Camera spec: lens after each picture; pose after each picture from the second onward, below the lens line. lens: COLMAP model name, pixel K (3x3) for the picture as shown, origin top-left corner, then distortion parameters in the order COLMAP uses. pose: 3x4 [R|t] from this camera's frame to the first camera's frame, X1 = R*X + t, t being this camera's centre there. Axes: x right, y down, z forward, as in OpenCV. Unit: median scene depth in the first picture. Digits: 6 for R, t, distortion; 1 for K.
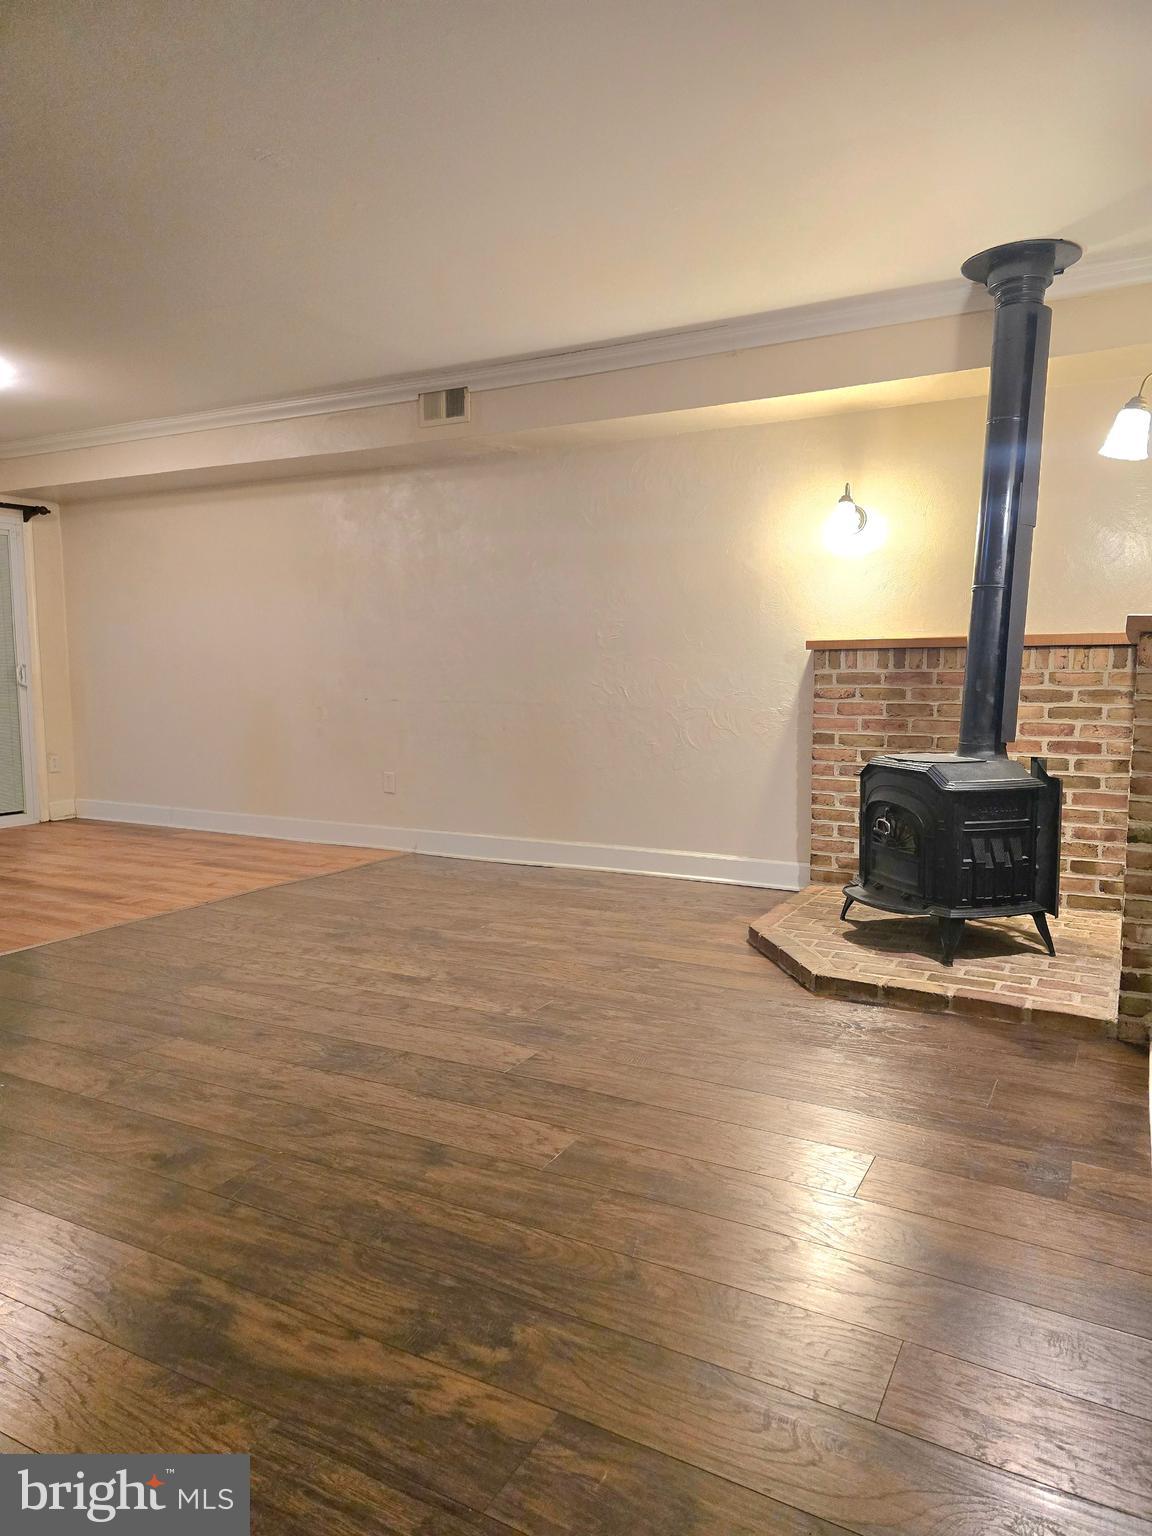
lens RADIAL K [[1036.5, 0, 581.2], [0, 1036.5, 767.5], [0, 0, 1]] dist [0.001356, -0.004326]
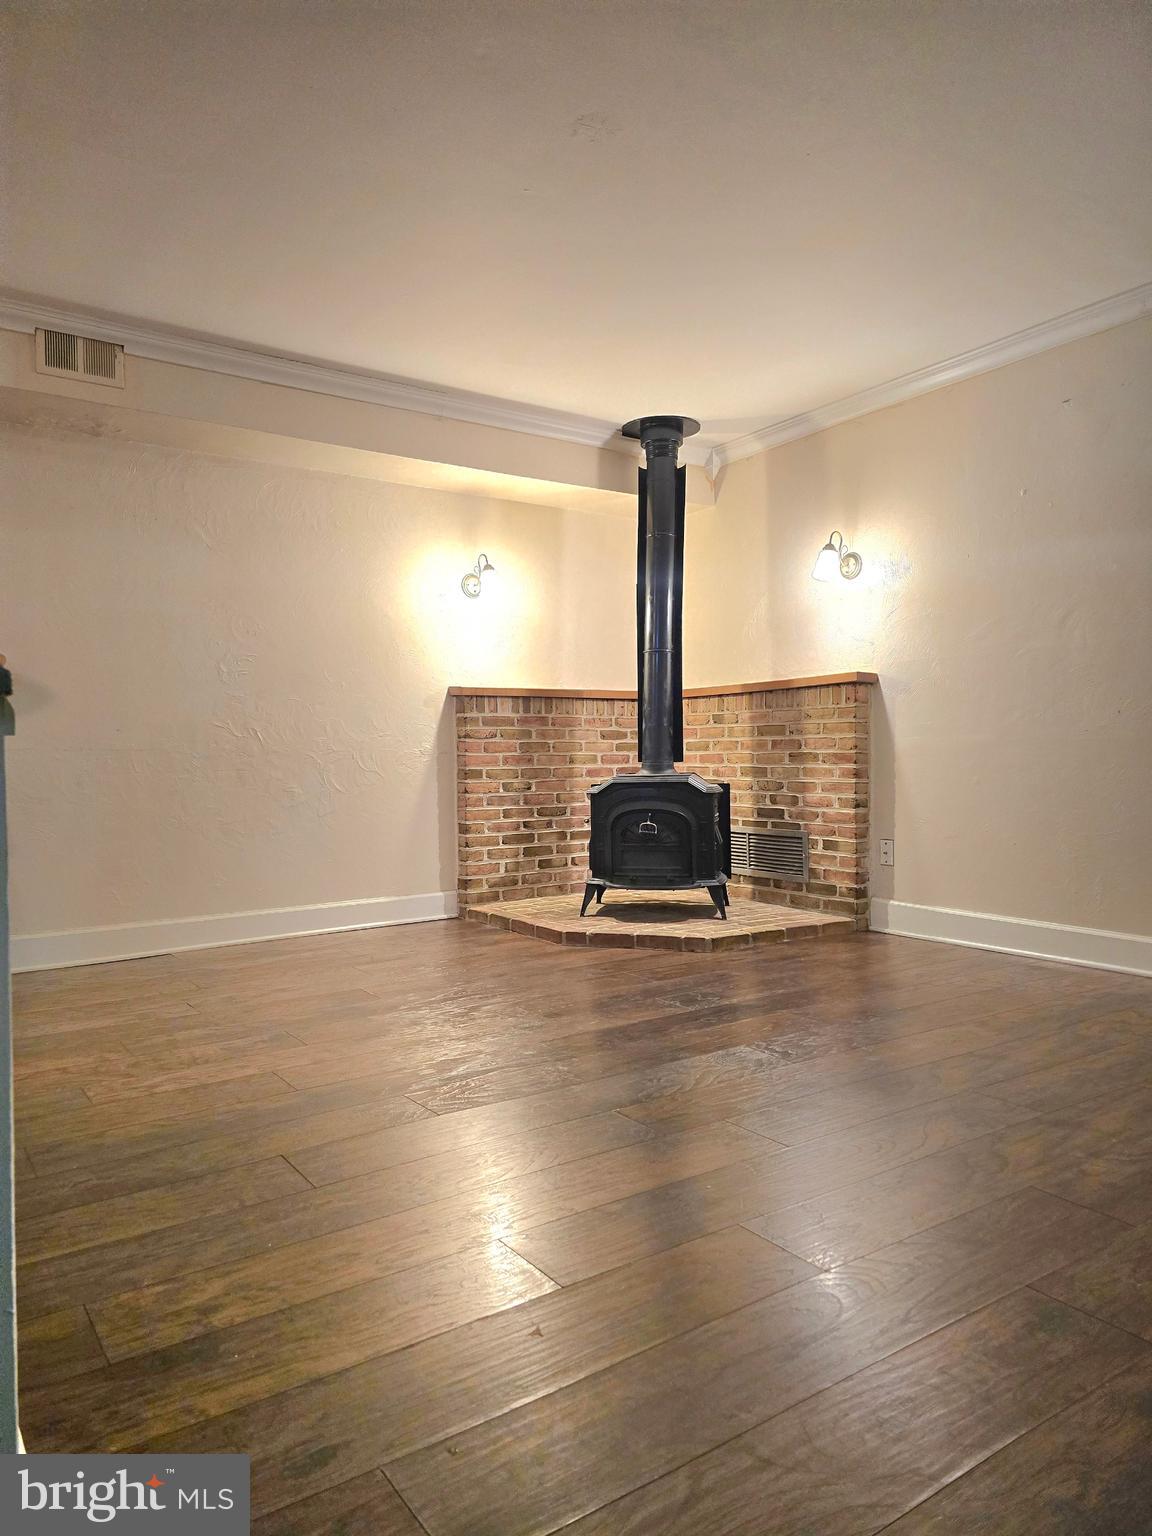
lens RADIAL K [[1036.5, 0, 582.5], [0, 1036.5, 768.1], [0, 0, 1]] dist [0.001356, -0.004326]
pose [[0.428831, -0.016041, 0.903242, -0.752533], [0.092736, 0.995342, -0.026351, 0.006204], [-0.898612, 0.095063, 0.428321, 0.423771]]
